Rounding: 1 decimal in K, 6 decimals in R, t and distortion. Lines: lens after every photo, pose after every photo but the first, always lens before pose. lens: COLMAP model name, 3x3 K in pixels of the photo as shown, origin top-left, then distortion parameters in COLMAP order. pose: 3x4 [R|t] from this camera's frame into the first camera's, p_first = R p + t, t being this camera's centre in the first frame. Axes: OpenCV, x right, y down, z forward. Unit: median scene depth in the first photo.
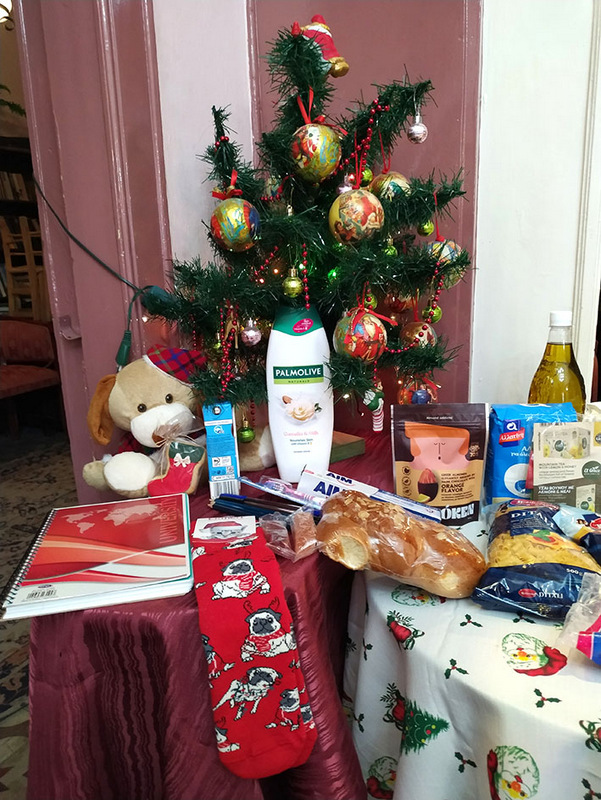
lens RADIAL K [[592.1, 0, 298.9], [0, 592.1, 401.9], [0, 0, 1]] dist [0.014989, -0.040521]
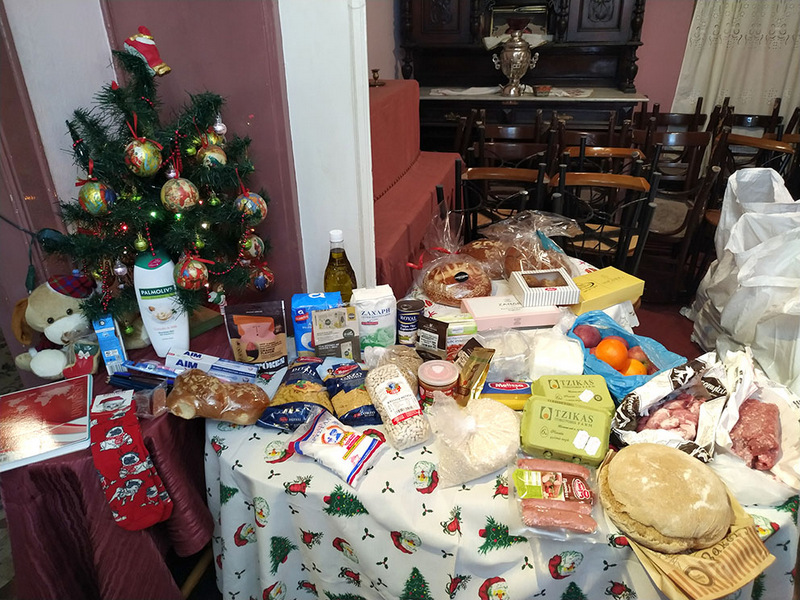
lens RADIAL K [[592.1, 0, 404.5], [0, 592.1, 300.0], [0, 0, 1]] dist [0.014989, -0.040521]
pose [[0.972781, -0.089199, 0.213868, 0.300297], [0.038385, 0.972221, 0.230895, -0.368143], [-0.228523, -0.216401, 0.949183, -0.630012]]
